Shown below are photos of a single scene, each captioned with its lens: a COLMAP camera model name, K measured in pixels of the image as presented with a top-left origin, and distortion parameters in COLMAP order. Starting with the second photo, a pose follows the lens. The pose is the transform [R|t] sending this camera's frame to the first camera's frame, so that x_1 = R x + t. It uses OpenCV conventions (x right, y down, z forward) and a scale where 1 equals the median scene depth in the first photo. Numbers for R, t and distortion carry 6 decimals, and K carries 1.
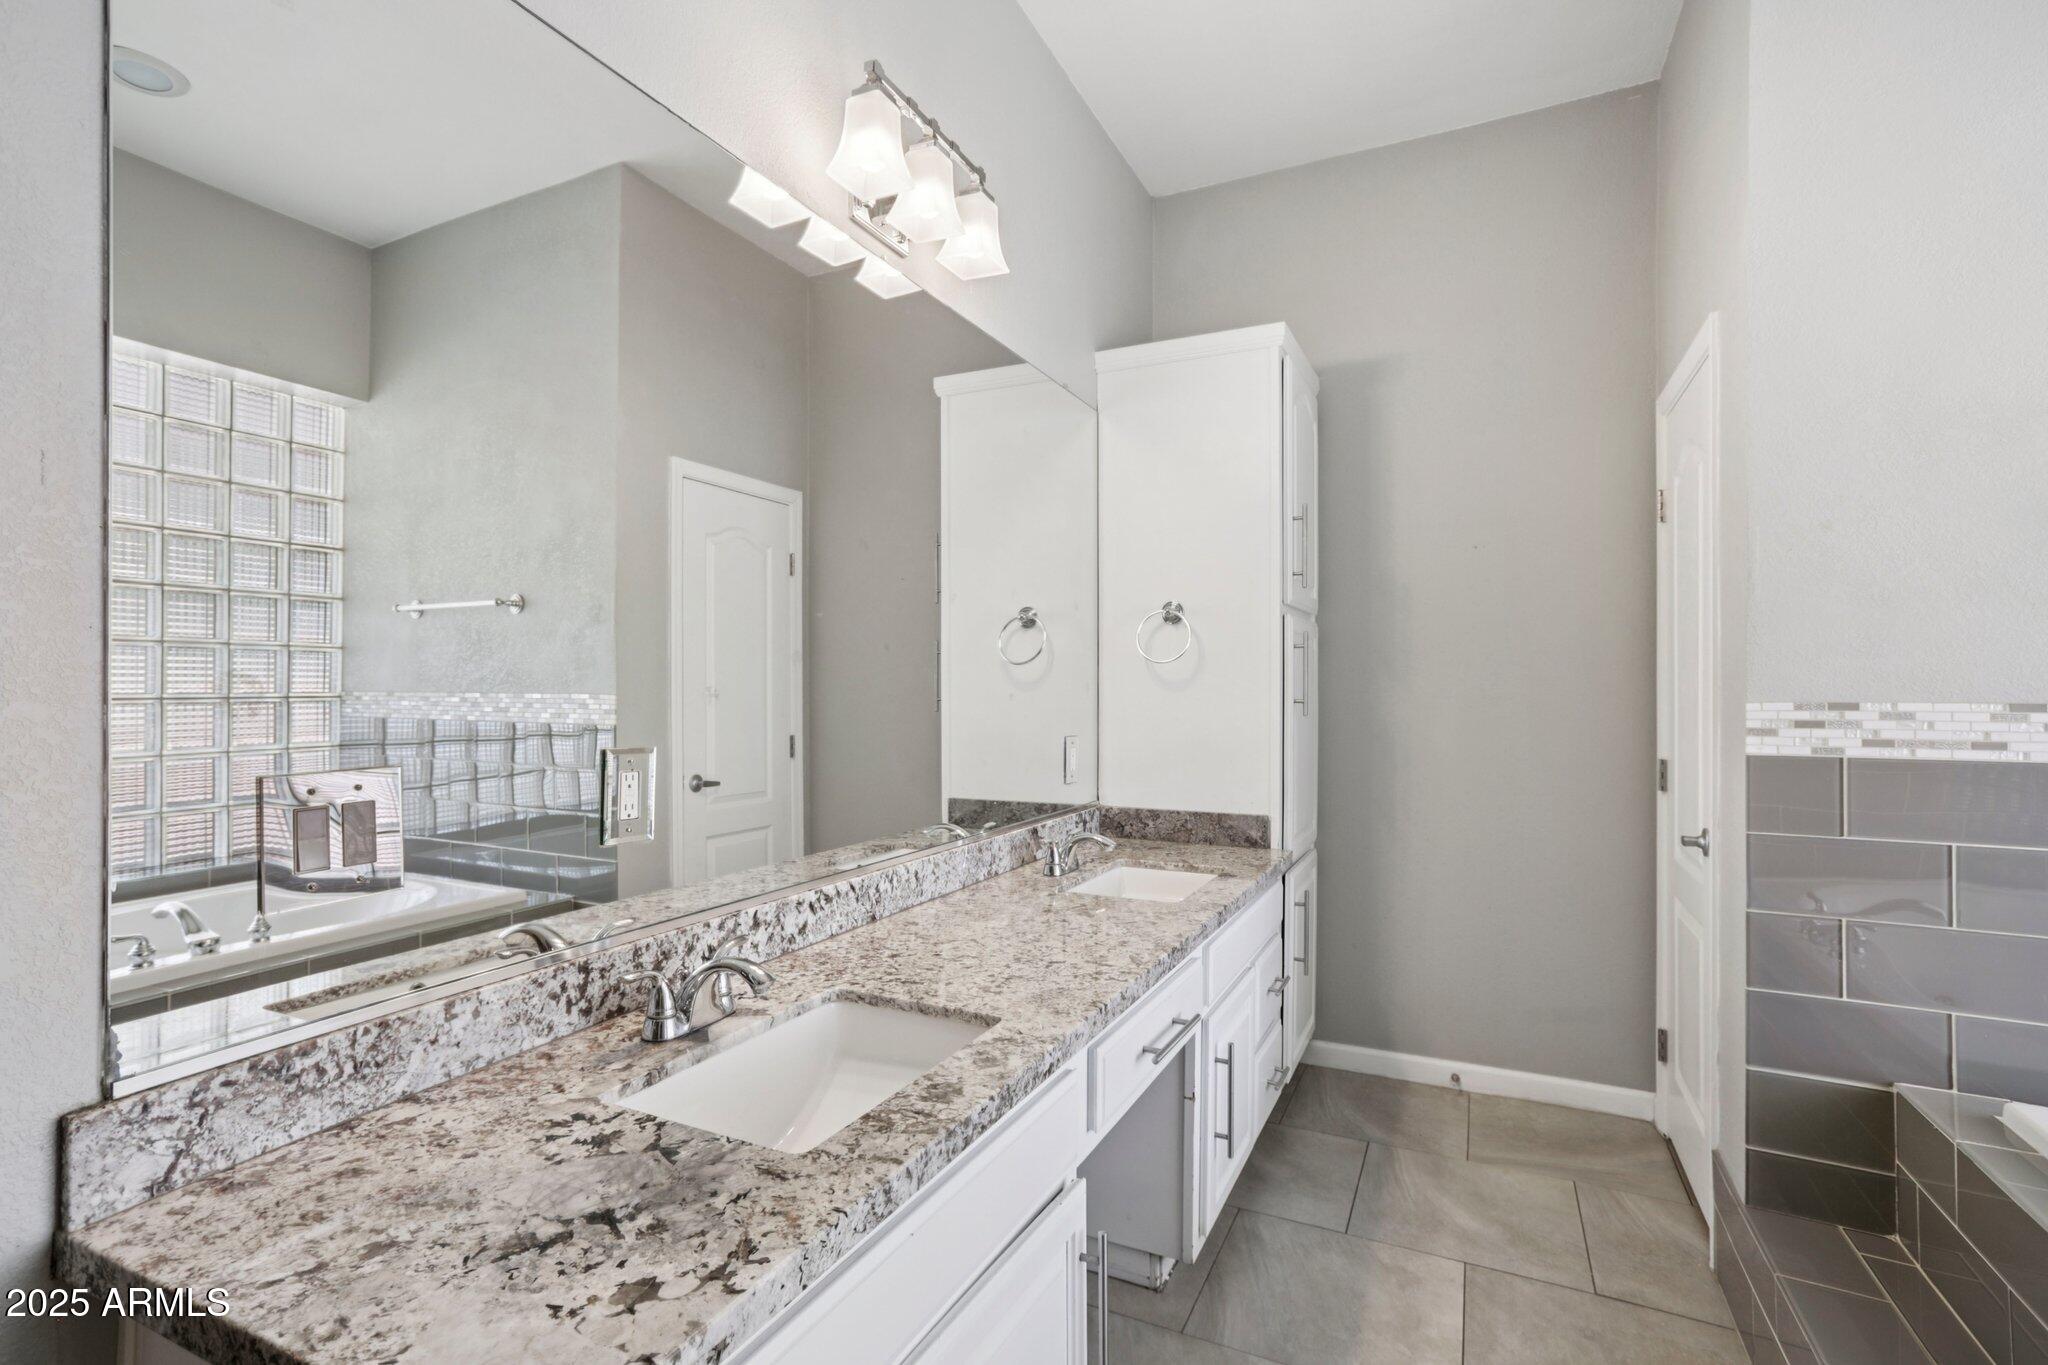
lens RADIAL K [[952.7, 0, 1025.4], [0, 952.7, 682.8], [0, 0, 1]] dist [-0.050597, 0.005584]
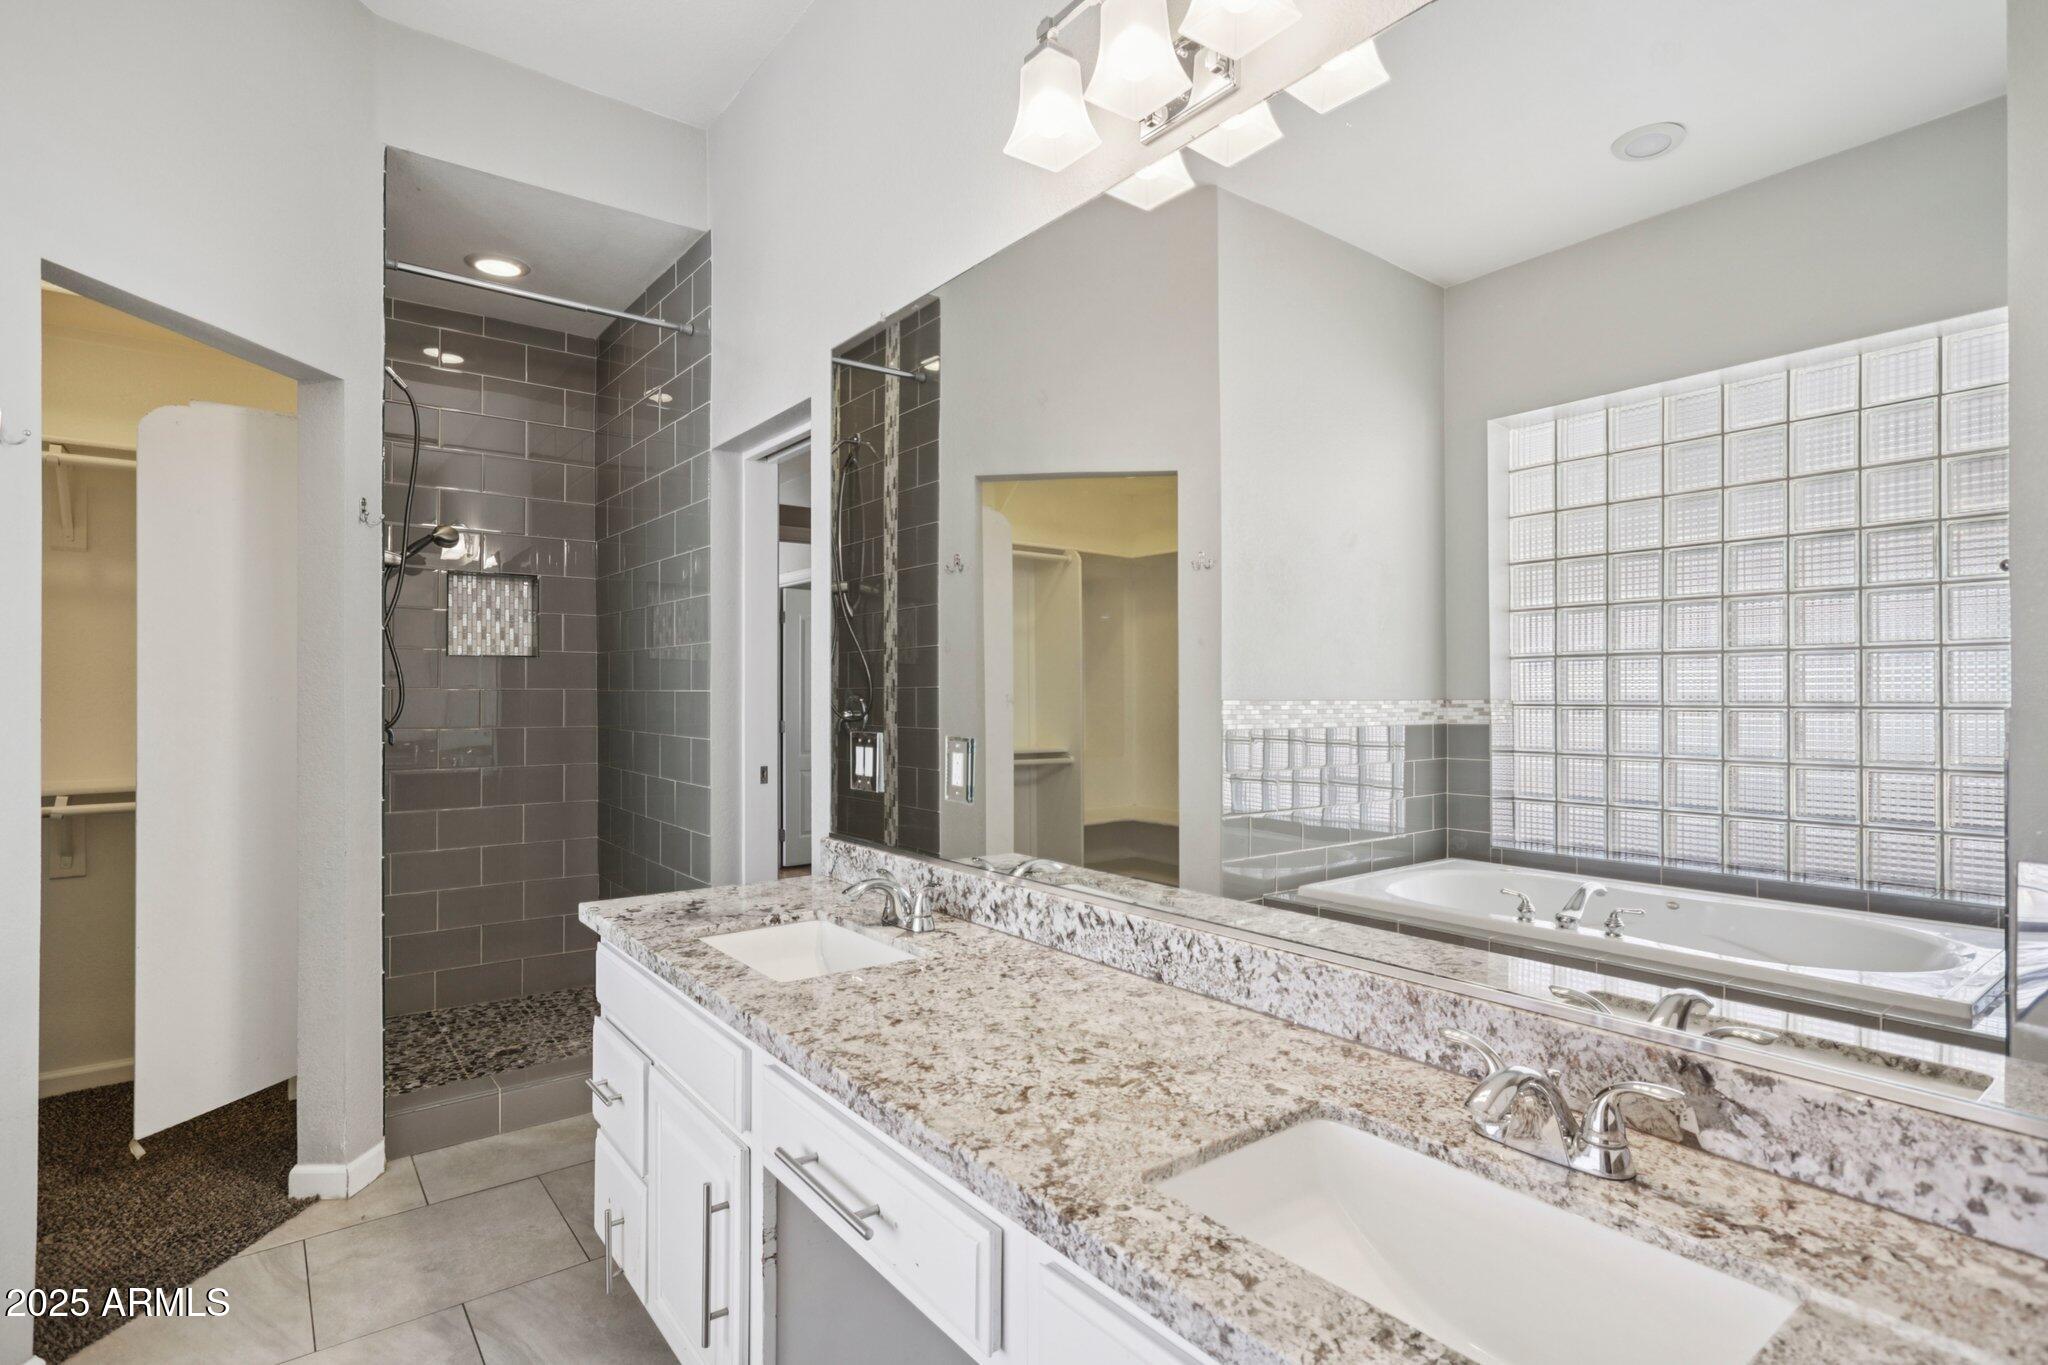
lens RADIAL K [[1050.3, 0, 1070.0], [0, 1050.3, 689.2], [0, 0, 1]] dist [-0.022456, 0.005871]
pose [[-0.431969, -0.000288, -0.901888, 0.763658], [0.009603, 0.999942, -0.004918, 0.002351], [0.901837, -0.010786, -0.431941, 1.458781]]
